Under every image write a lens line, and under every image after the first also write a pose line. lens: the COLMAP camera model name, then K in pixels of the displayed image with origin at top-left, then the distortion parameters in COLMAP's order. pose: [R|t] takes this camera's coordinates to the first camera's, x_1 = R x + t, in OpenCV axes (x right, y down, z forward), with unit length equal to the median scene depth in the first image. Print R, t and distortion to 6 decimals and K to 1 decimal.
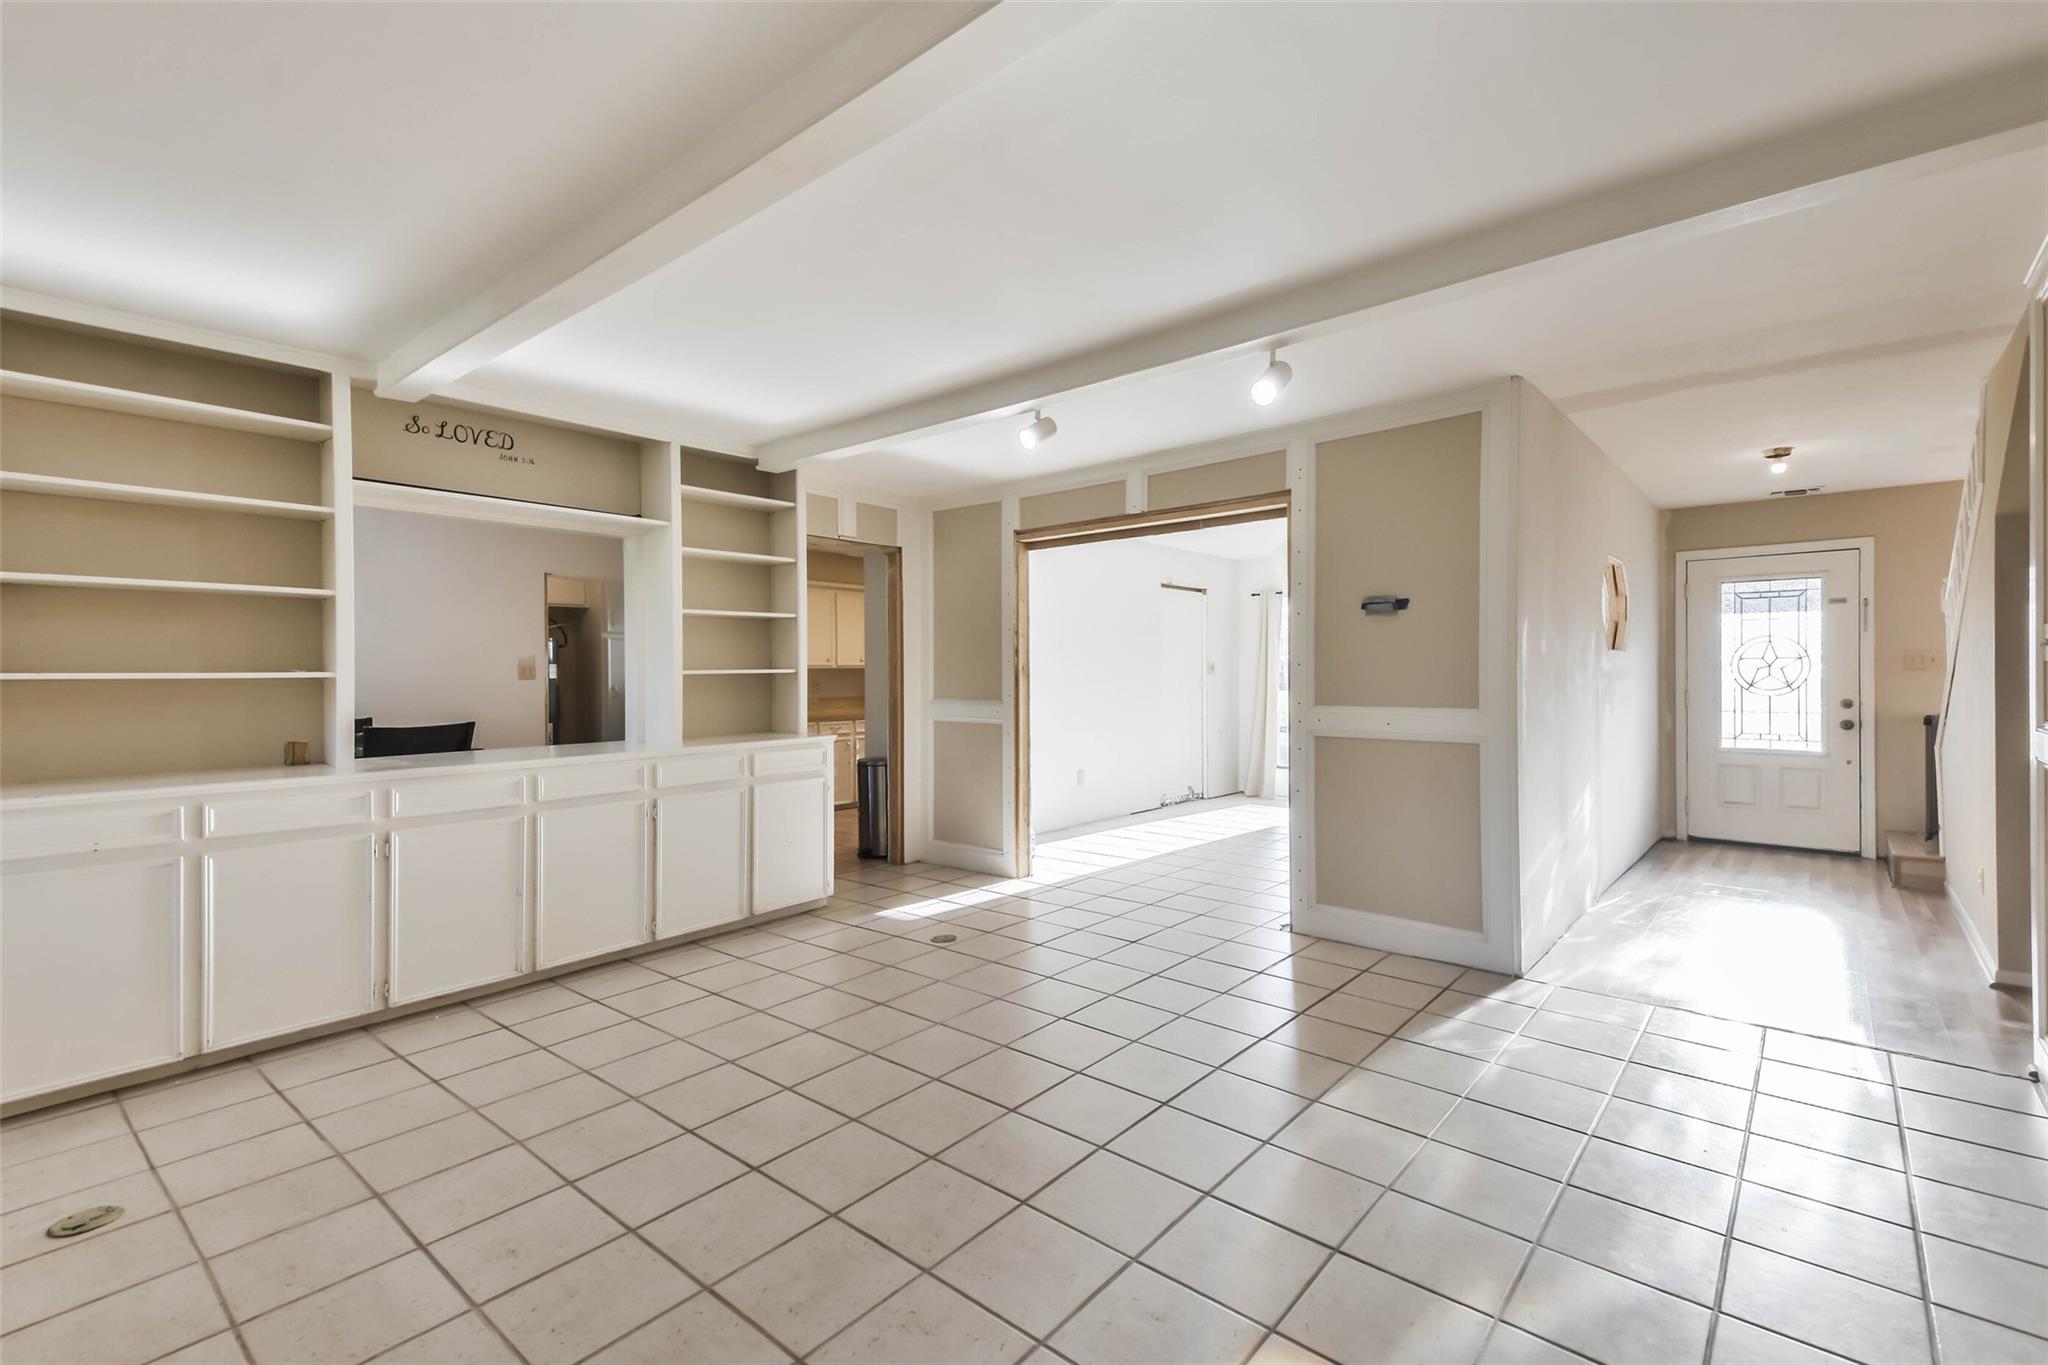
lens RADIAL K [[905.9, 0, 1024.7], [0, 905.9, 675.6], [0, 0, 1]] dist [0.019425, -0.002655]
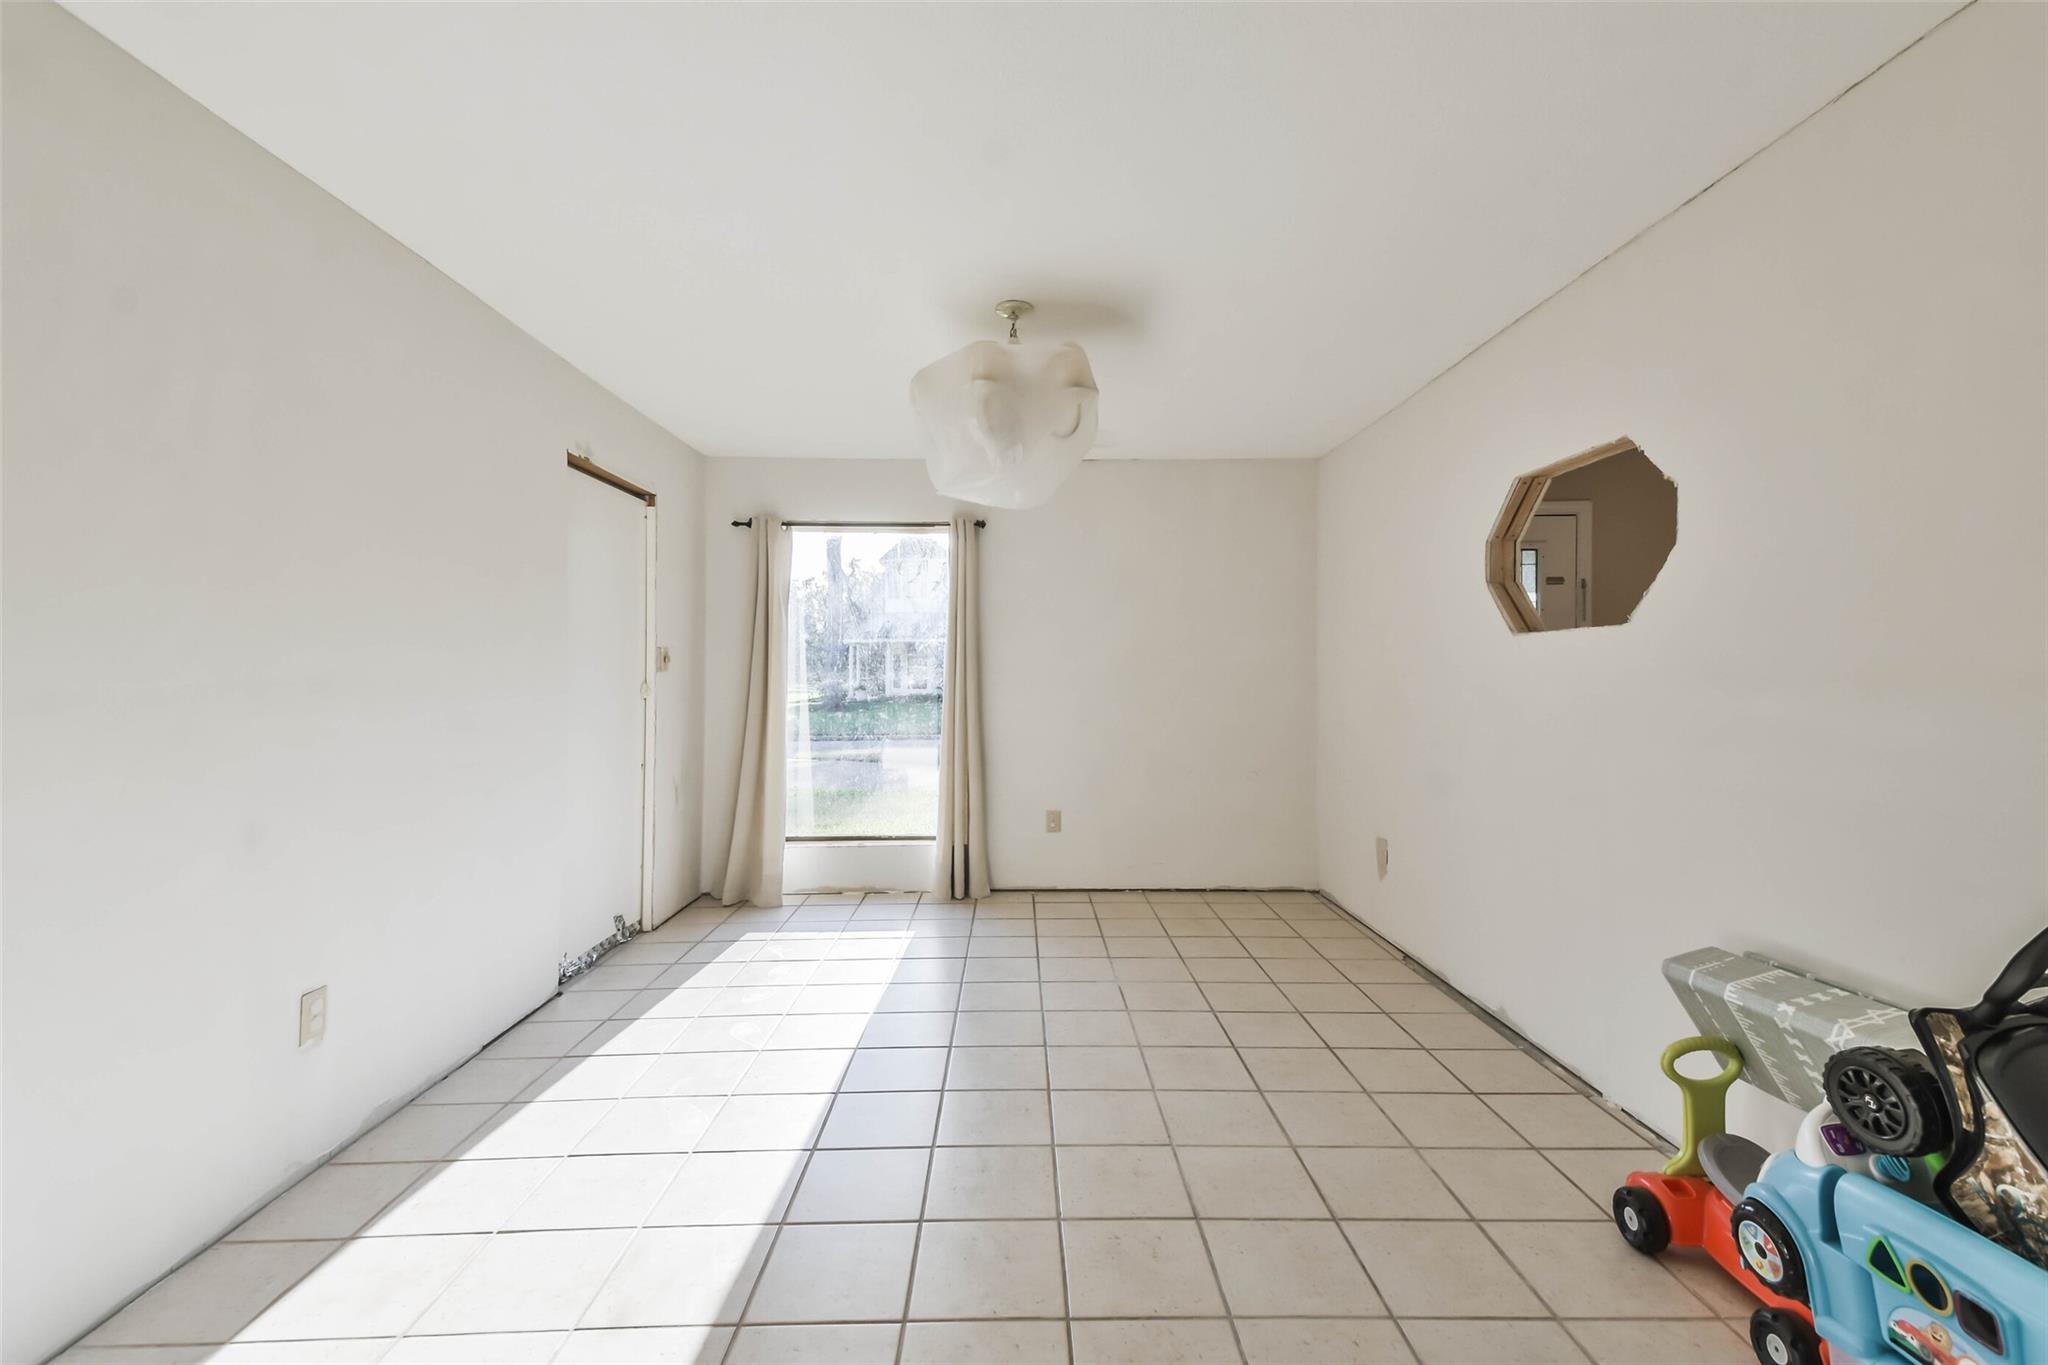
lens RADIAL K [[905.9, 0, 1019.1], [0, 905.9, 673.0], [0, 0, 1]] dist [0.019425, -0.002655]
pose [[0.757694, 0.007635, 0.652566, 0.046478], [-0.002185, 0.999956, -0.009162, 0.003734], [-0.652607, 0.005516, 0.757677, 0.711856]]
